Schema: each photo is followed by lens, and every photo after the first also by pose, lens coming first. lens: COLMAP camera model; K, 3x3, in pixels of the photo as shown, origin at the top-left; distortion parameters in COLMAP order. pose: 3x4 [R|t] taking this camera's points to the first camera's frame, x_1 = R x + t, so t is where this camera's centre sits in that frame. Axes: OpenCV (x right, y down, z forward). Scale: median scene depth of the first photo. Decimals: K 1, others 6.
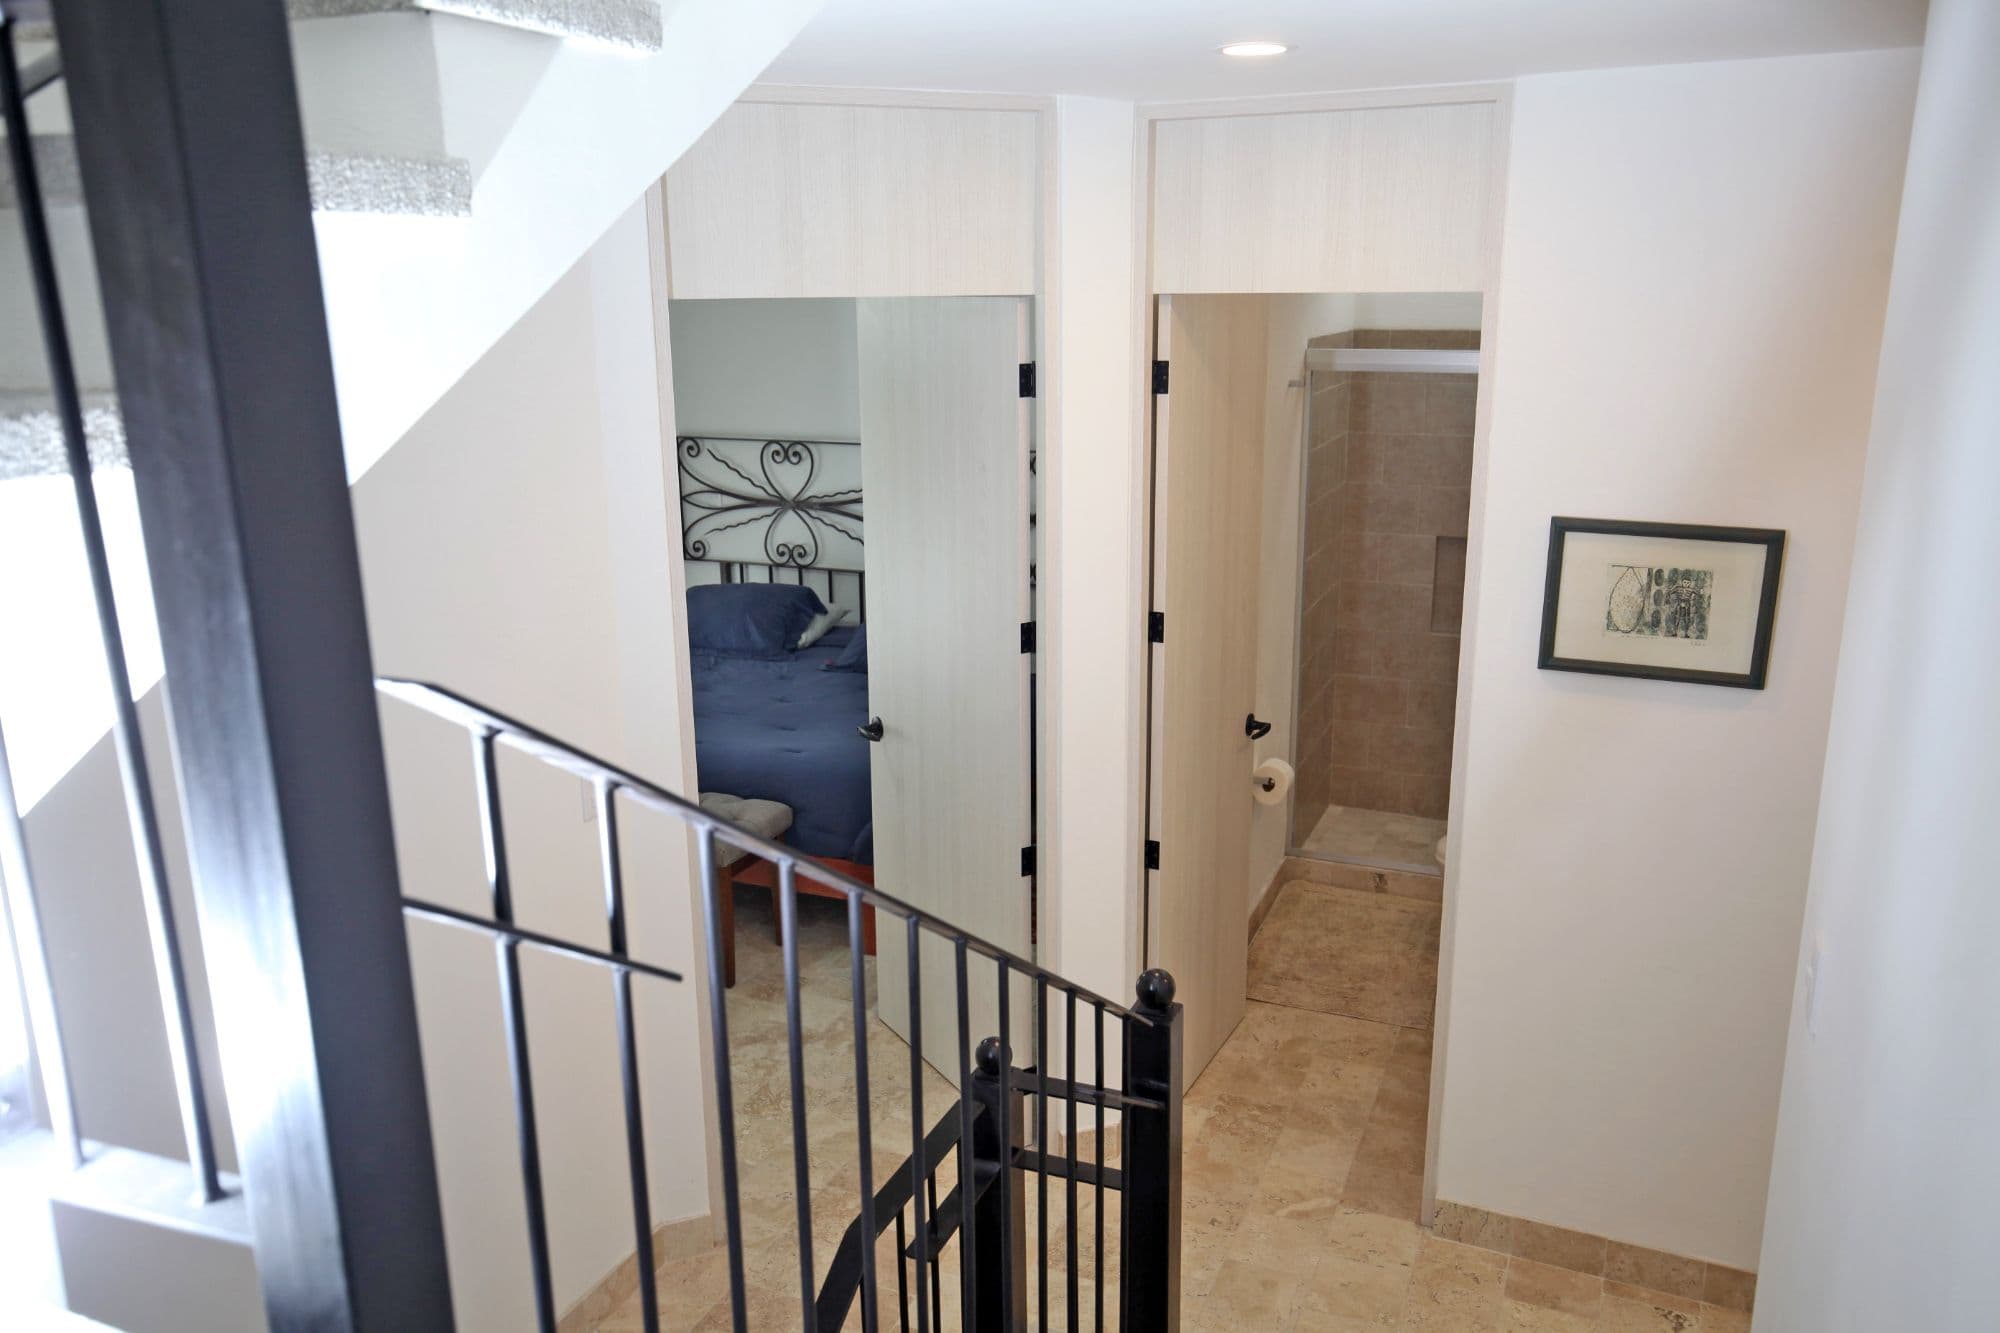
lens RADIAL K [[1513.1, 0, 1000.0], [0, 1513.1, 666.5], [0, 0, 1]] dist [0.004287, 0.002580]
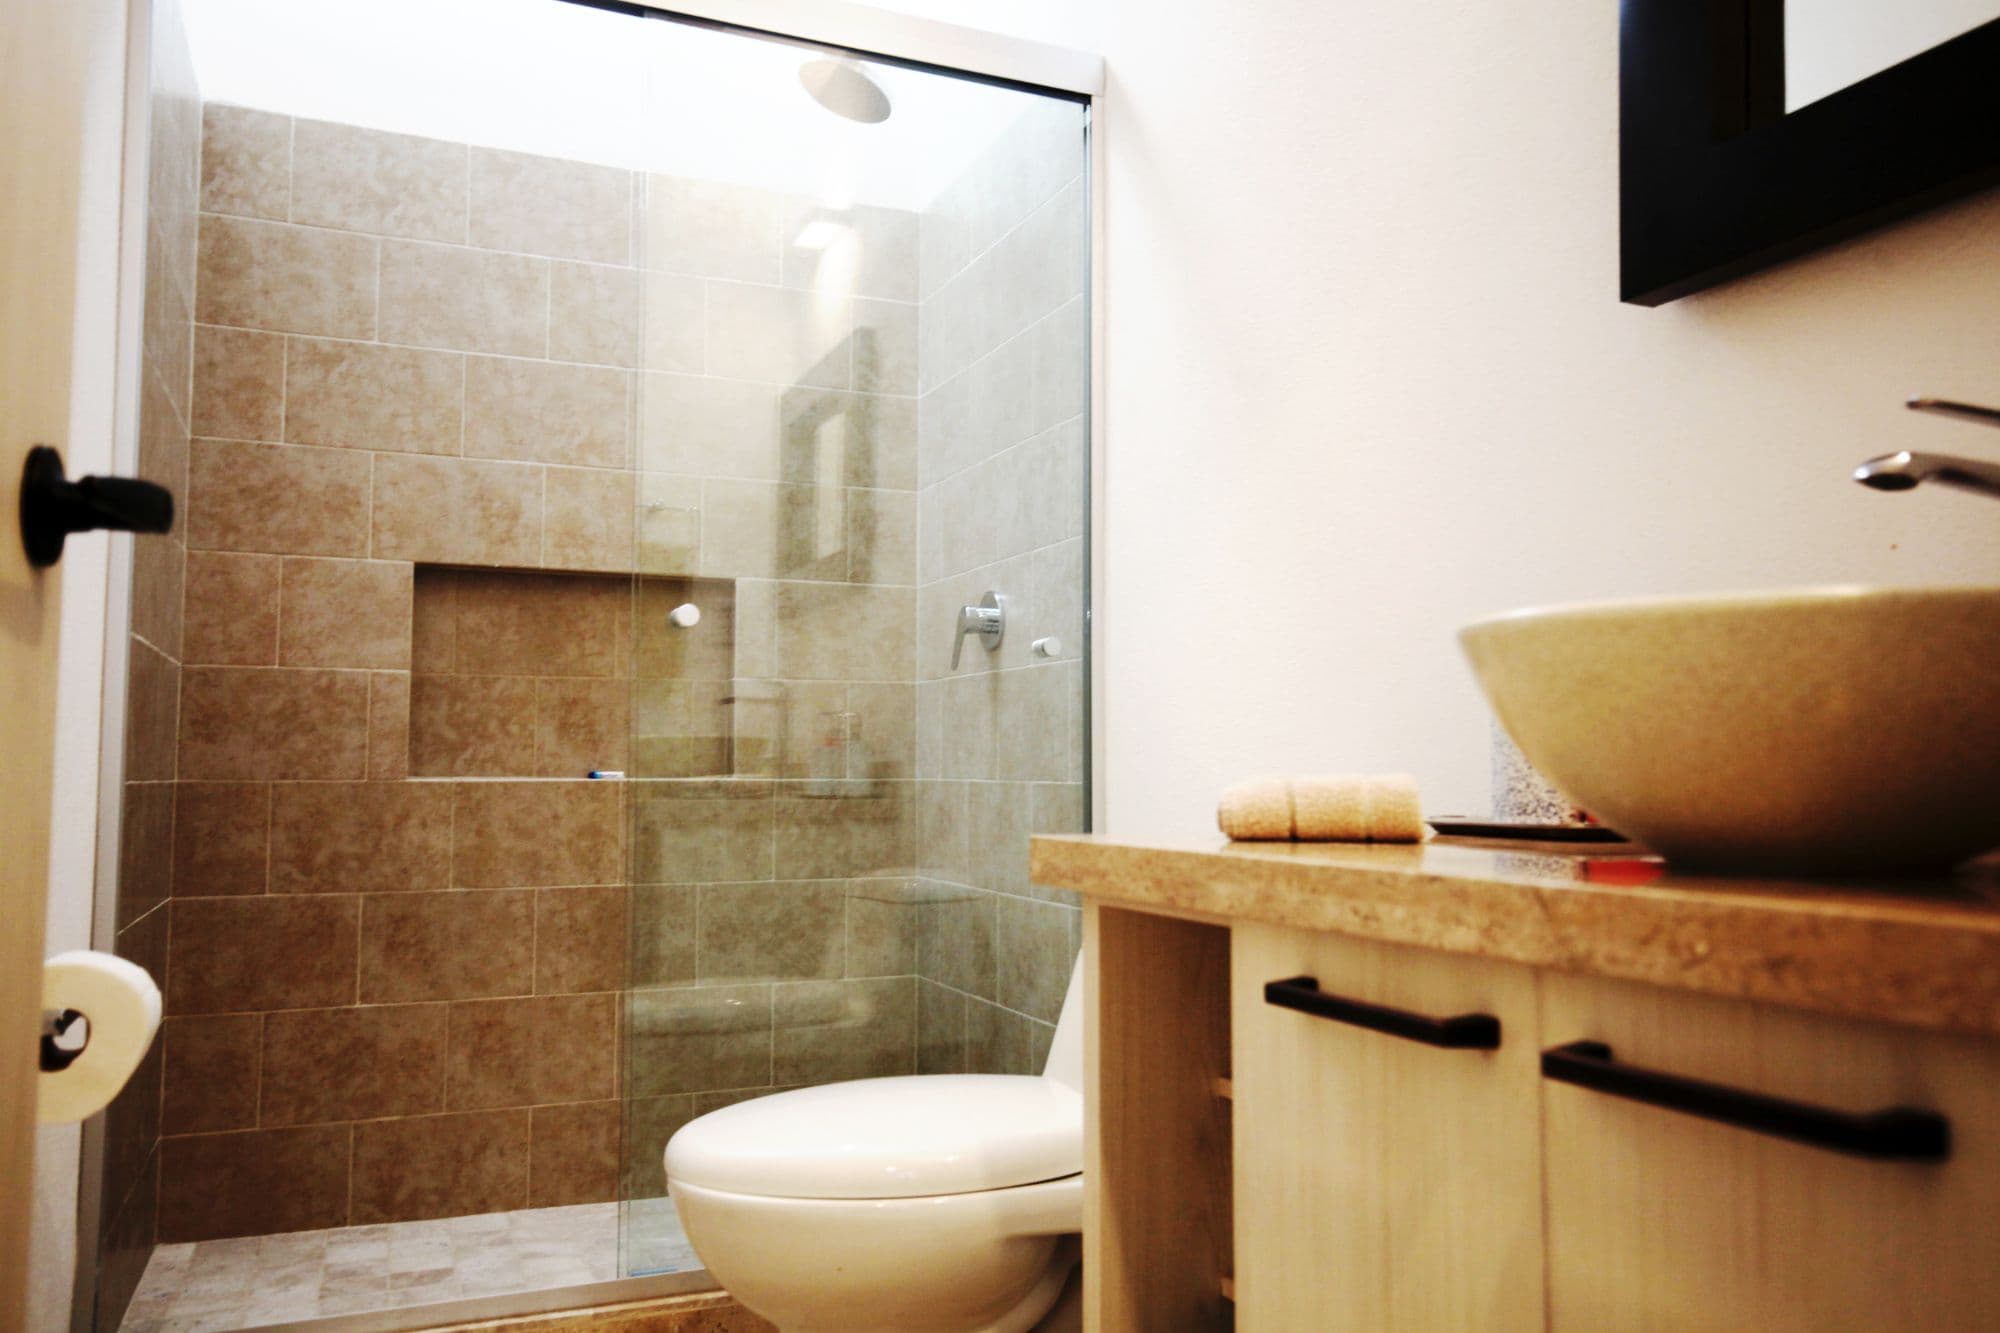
lens RADIAL K [[1513.1, 0, 1000.0], [0, 1513.1, 666.5], [0, 0, 1]] dist [0.004287, 0.002580]
pose [[0.694643, 0.063595, 0.716538, 0.081206], [0.178787, 0.949567, -0.257601, 0.093376], [-0.696783, 0.307048, 0.648240, 0.570386]]
